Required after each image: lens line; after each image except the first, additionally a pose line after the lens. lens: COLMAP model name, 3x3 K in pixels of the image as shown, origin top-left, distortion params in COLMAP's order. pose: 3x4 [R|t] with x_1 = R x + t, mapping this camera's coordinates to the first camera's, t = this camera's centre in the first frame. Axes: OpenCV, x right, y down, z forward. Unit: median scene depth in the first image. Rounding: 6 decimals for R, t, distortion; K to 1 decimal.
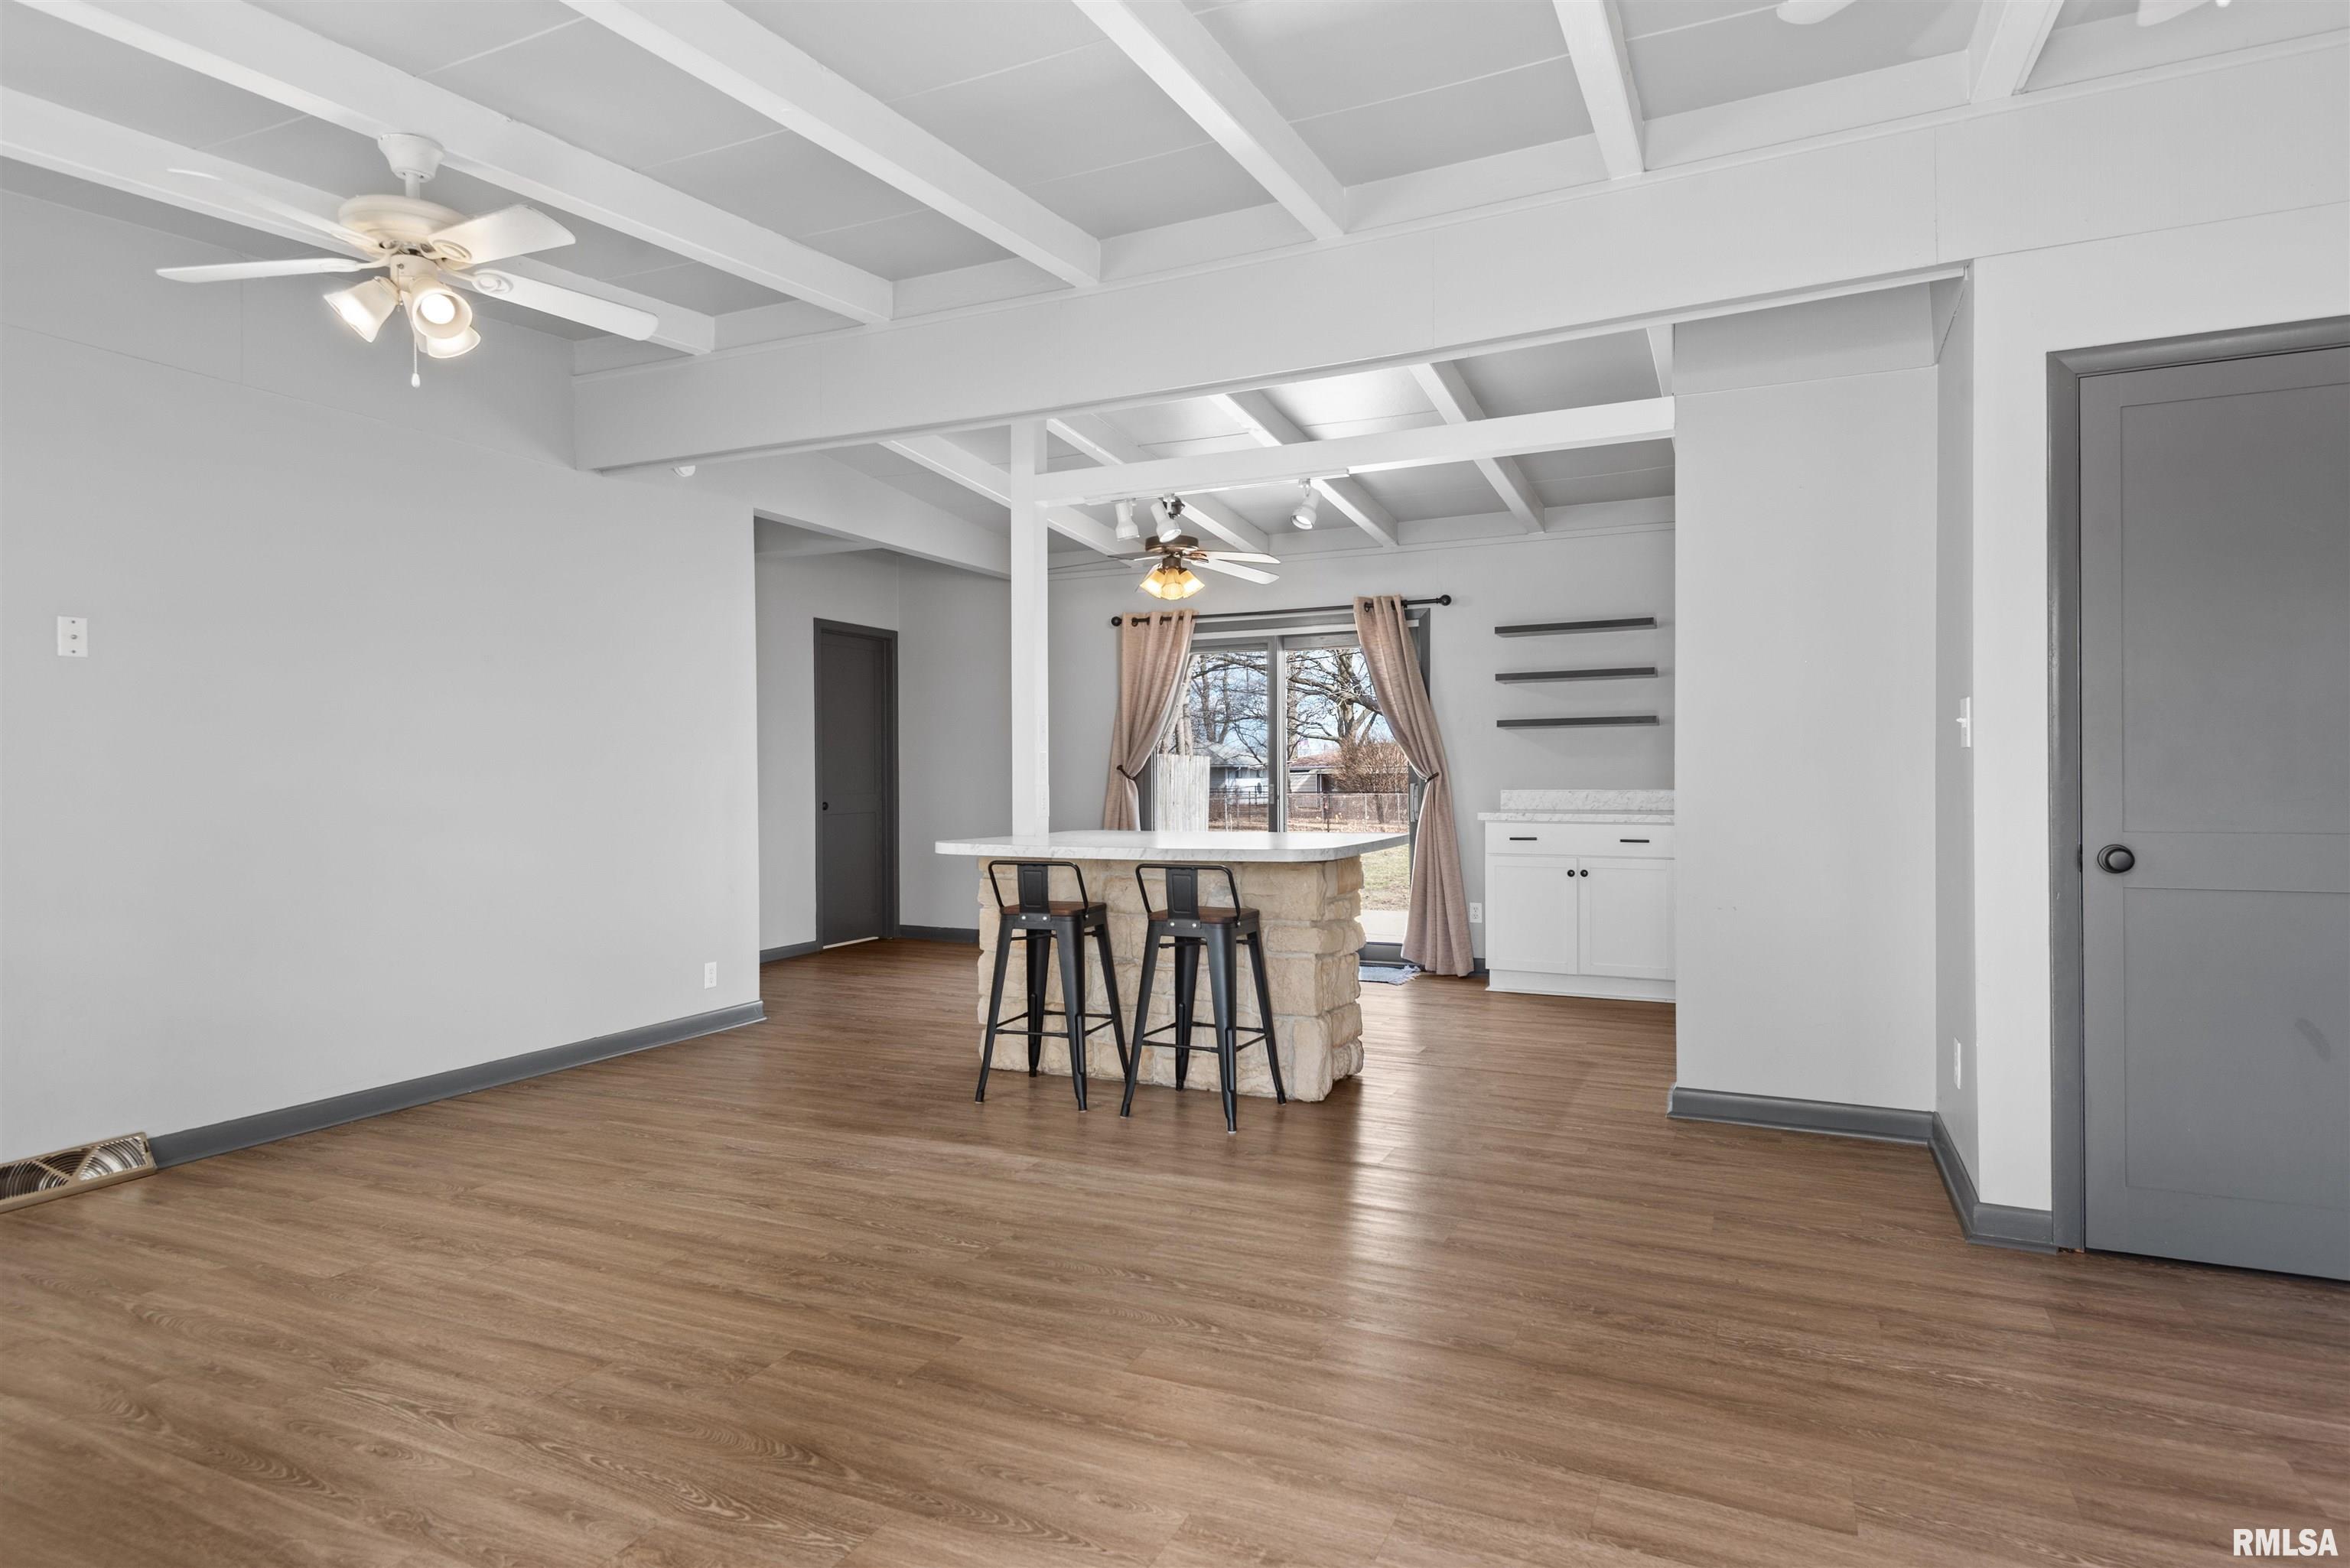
lens RADIAL K [[1292.0, 0, 1172.1], [0, 1292.0, 769.5], [0, 0, 1]] dist [0.040820, -0.021582]
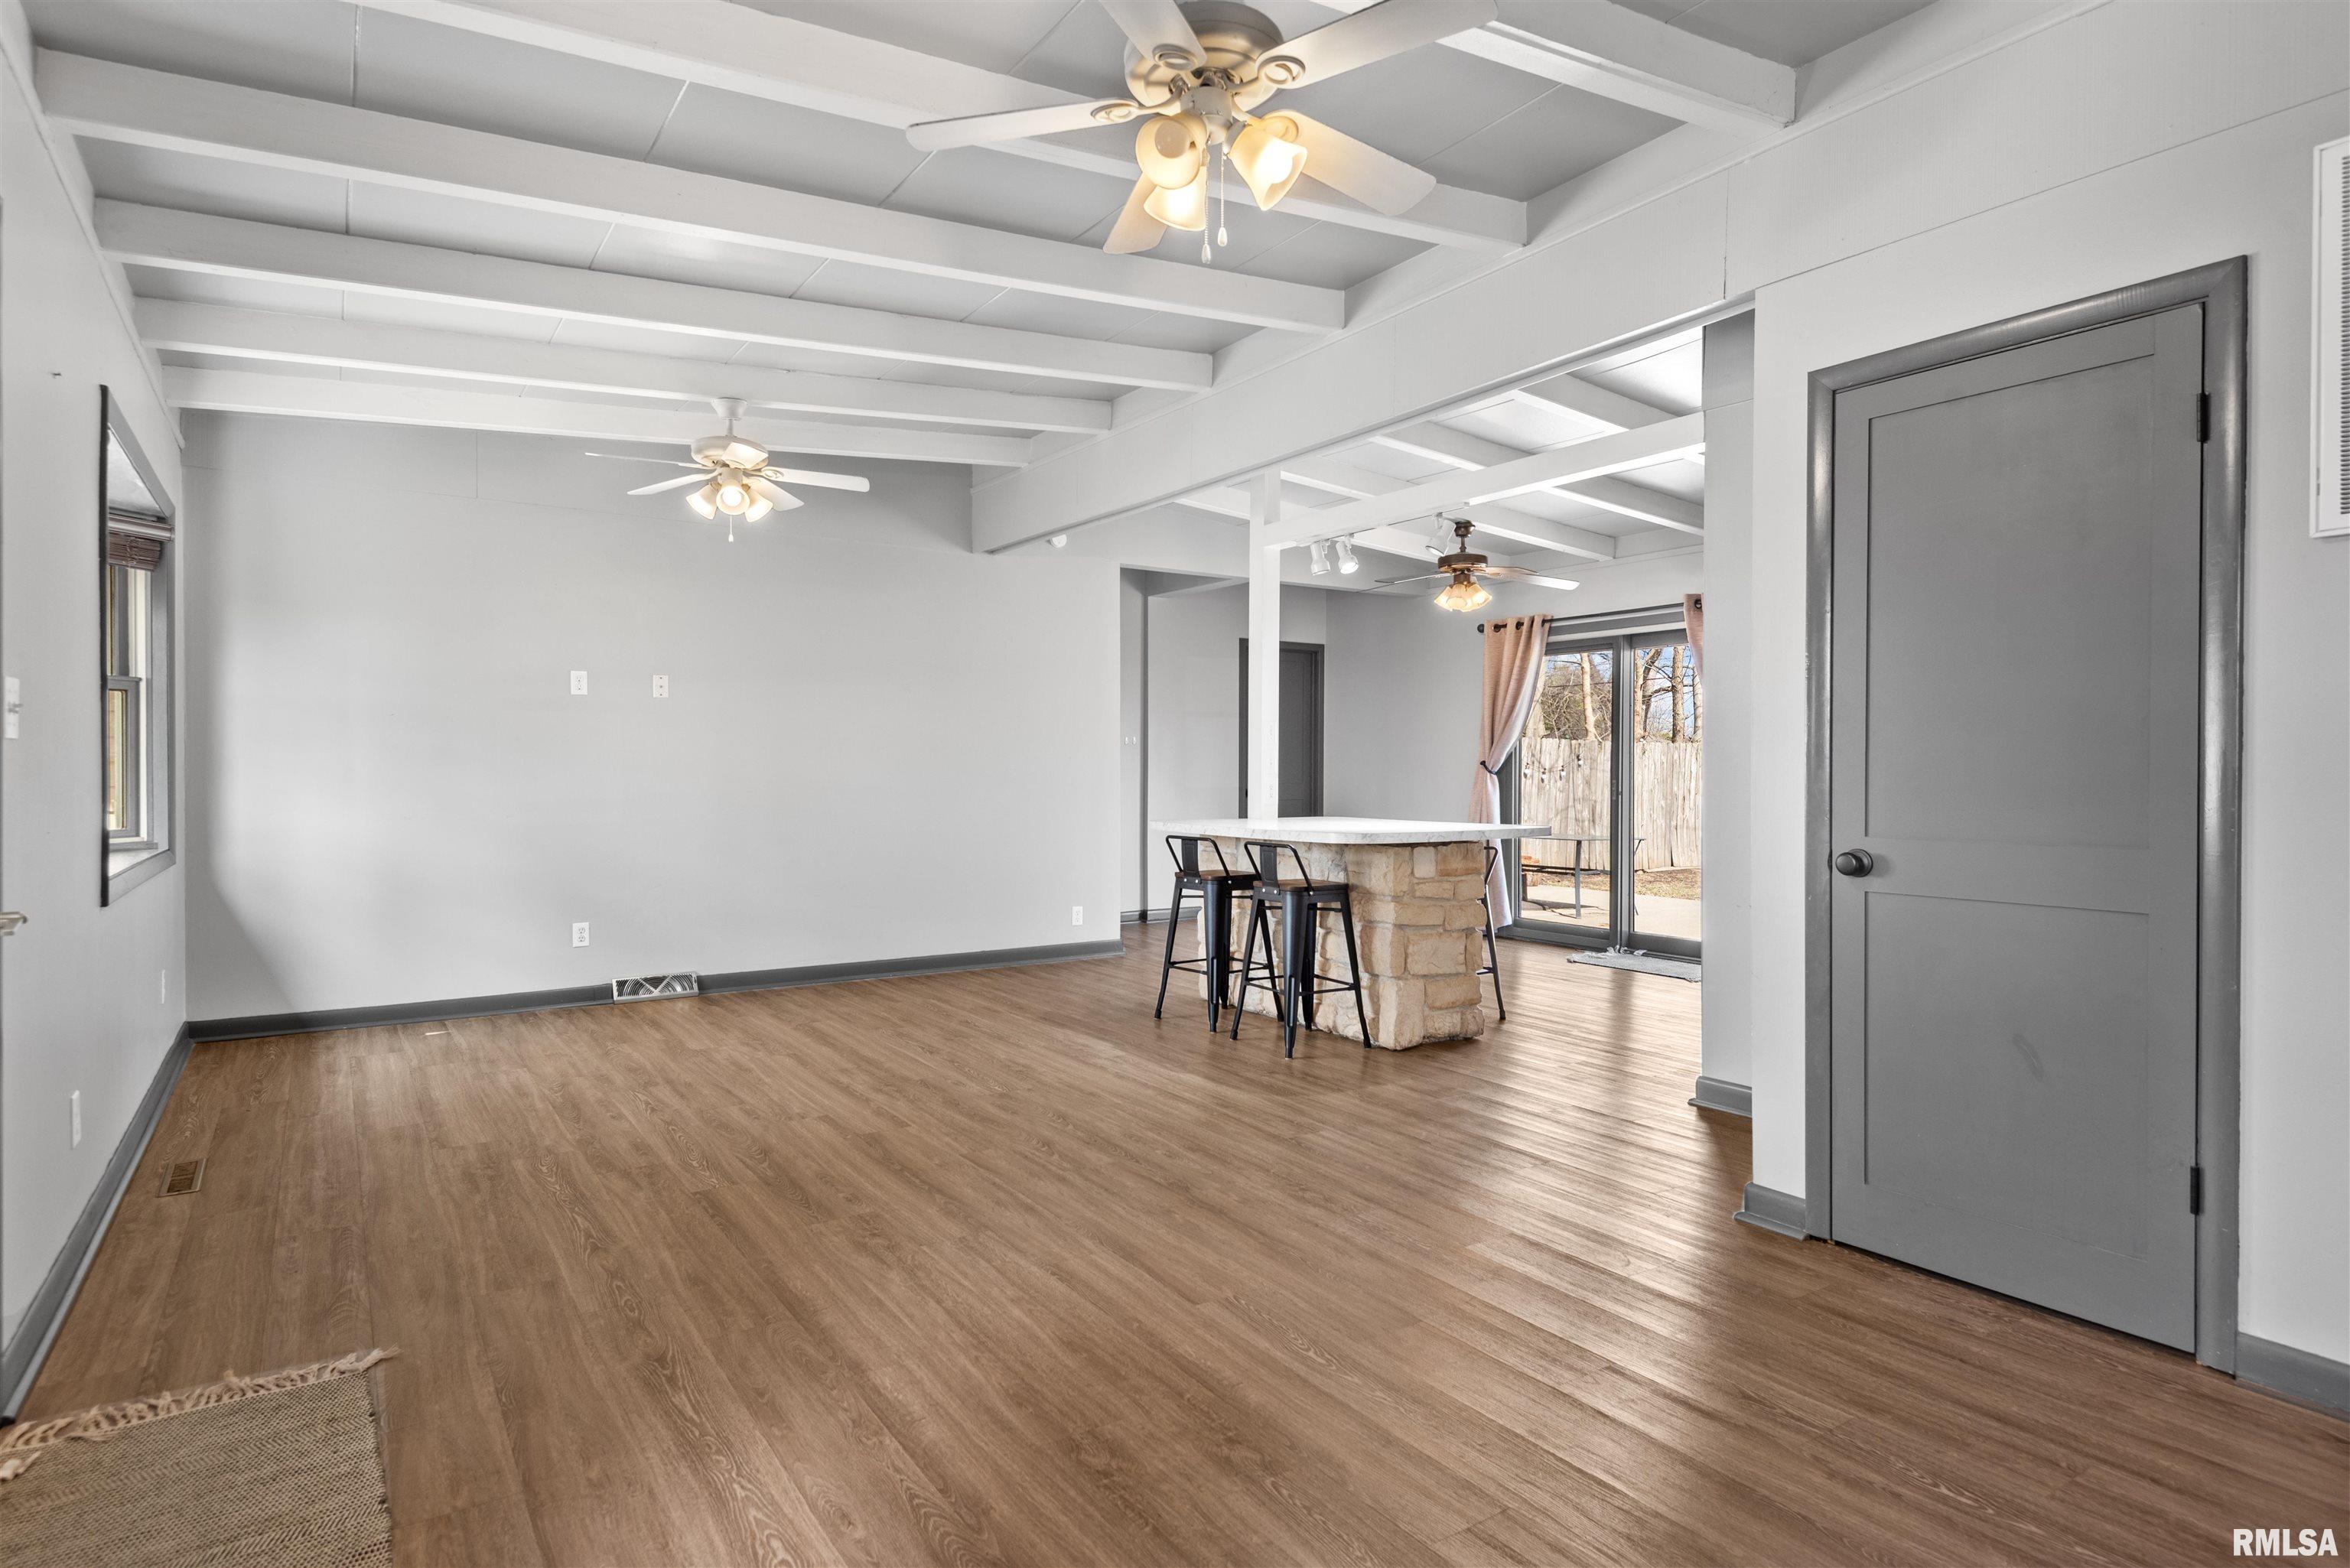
lens RADIAL K [[1267.8, 0, 1167.6], [0, 1267.8, 772.0], [0, 0, 1]] dist [0.048733, -0.022474]
pose [[0.852386, 0.010609, -0.522805, 0.730908], [-0.006006, 0.999927, 0.010498, -0.008993], [0.522878, -0.005809, 0.852388, -0.123296]]
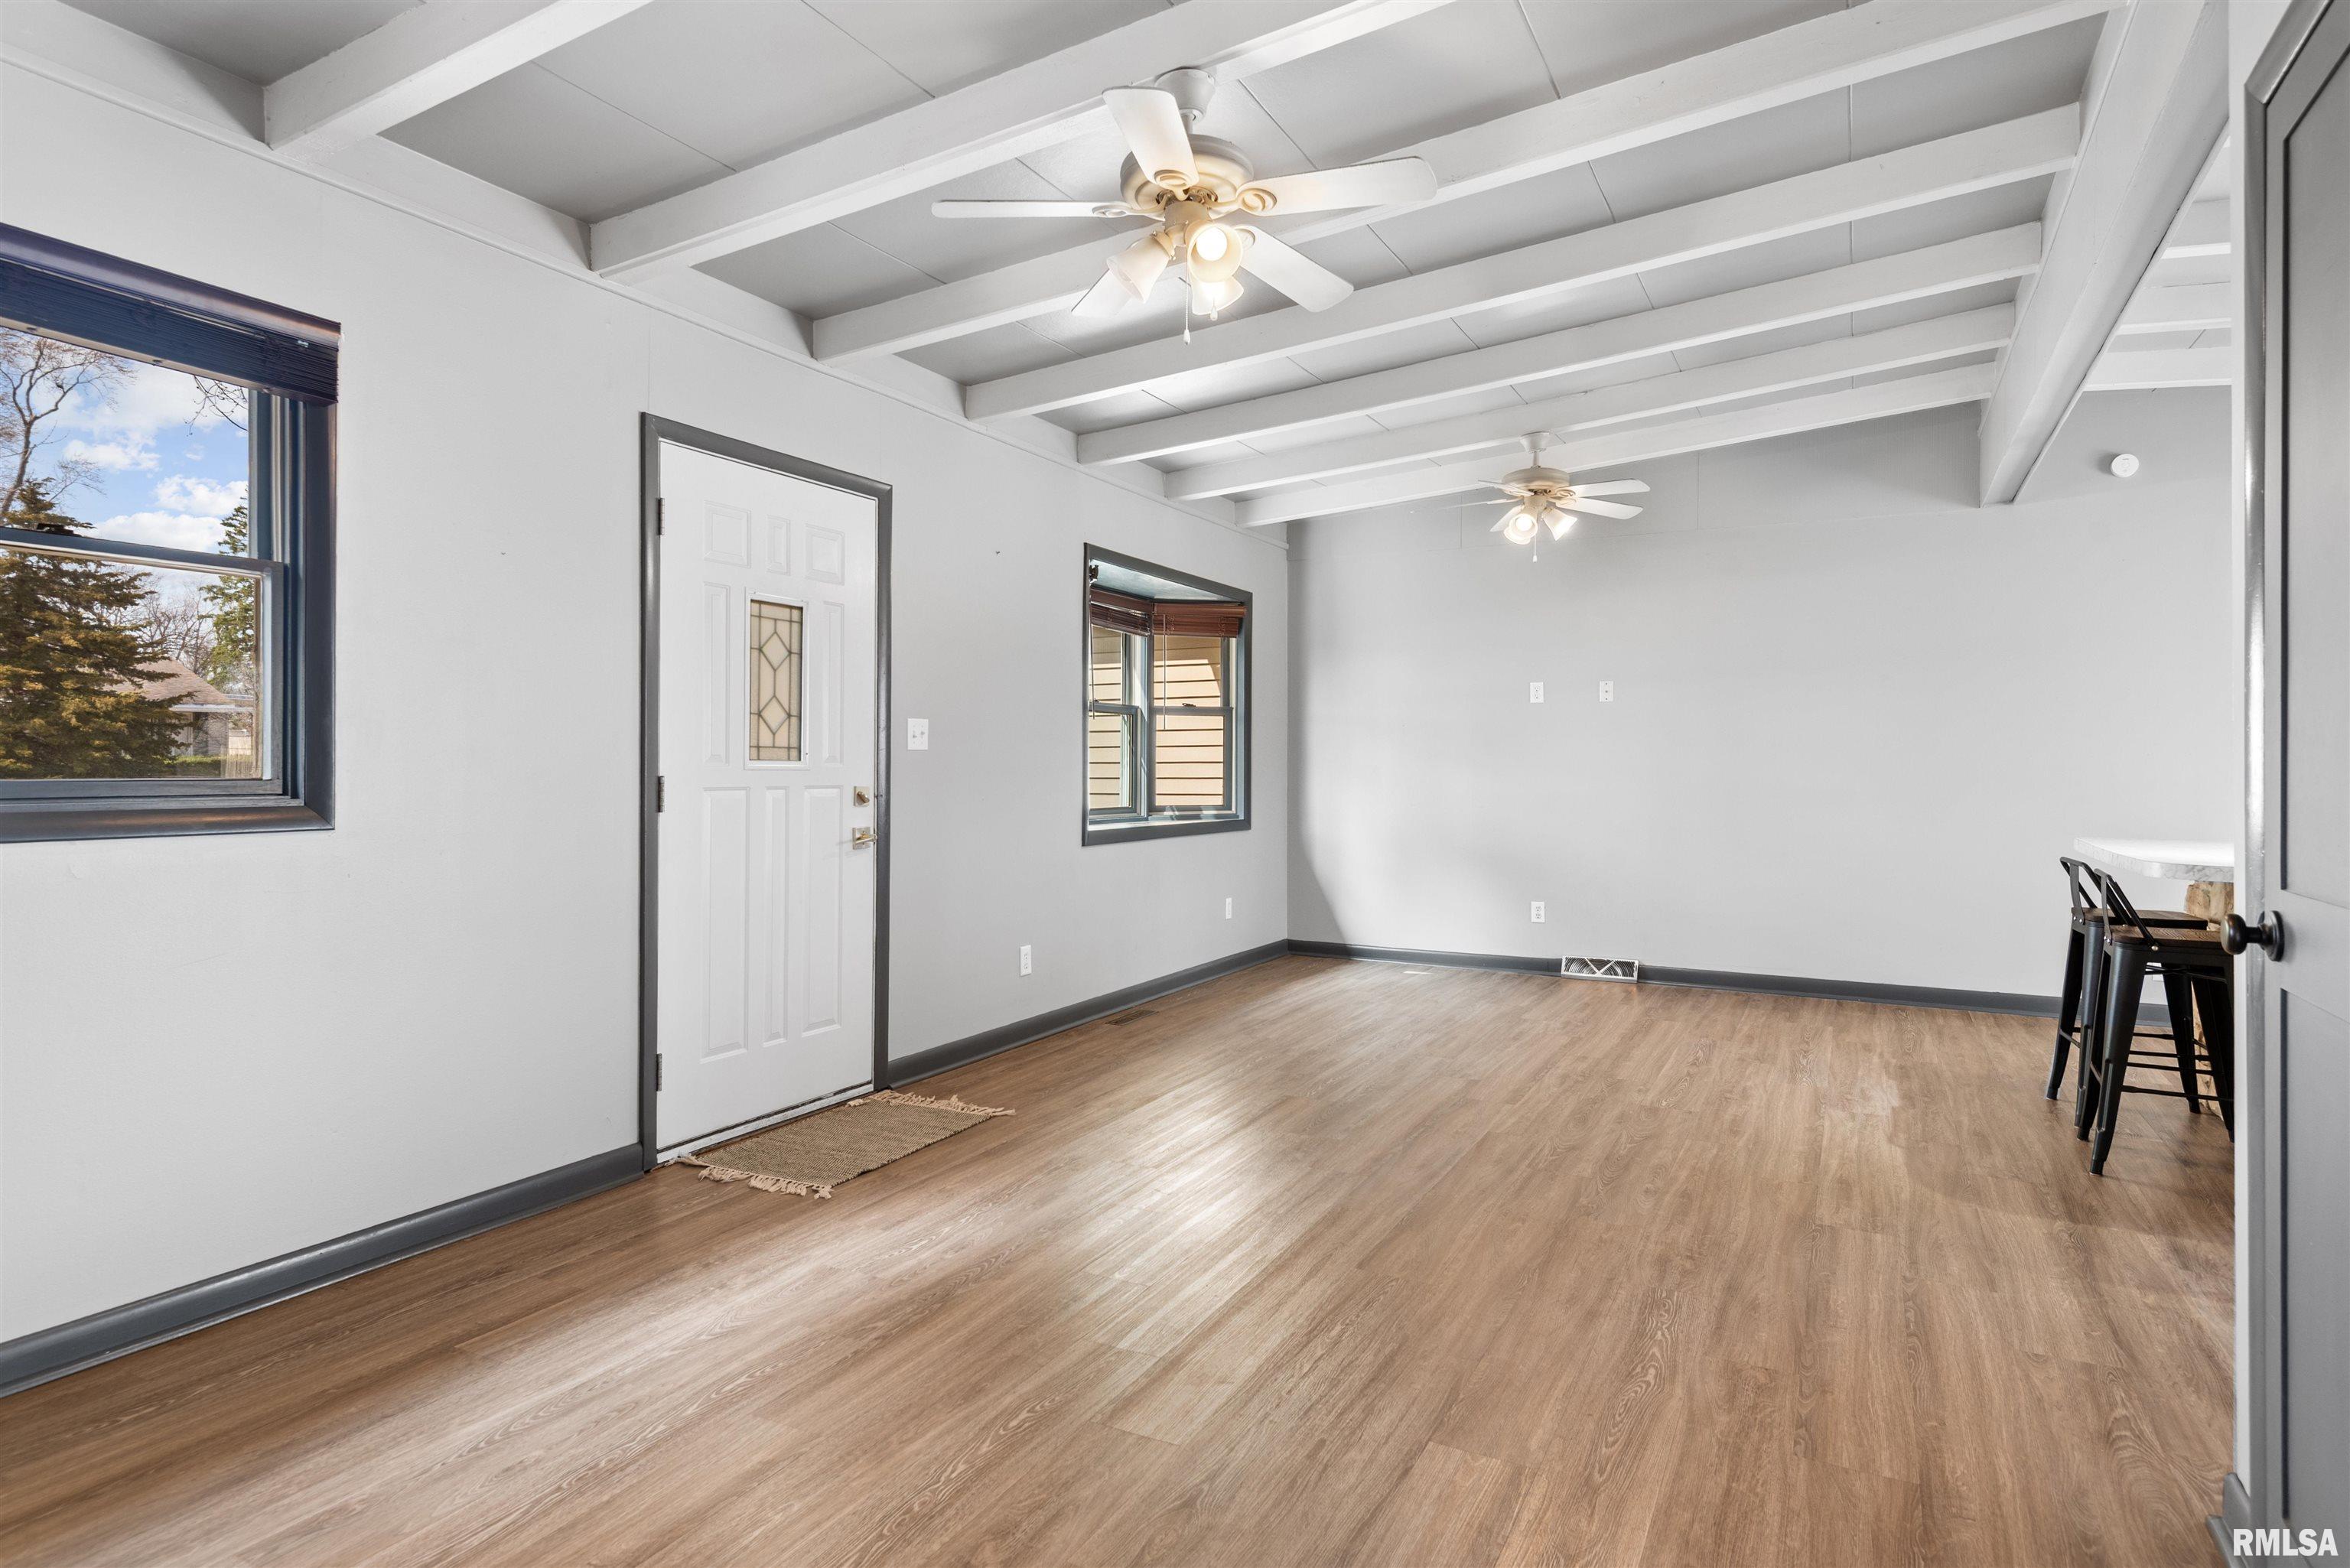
lens RADIAL K [[1294.4, 0, 1162.4], [0, 1294.4, 752.7], [0, 0, 1]] dist [0.041473, -0.021277]
pose [[-0.050477, -0.001434, -0.998724, 1.231168], [0.000503, 0.999999, -0.001461, -0.010635], [0.998725, -0.000576, -0.050476, 0.509932]]
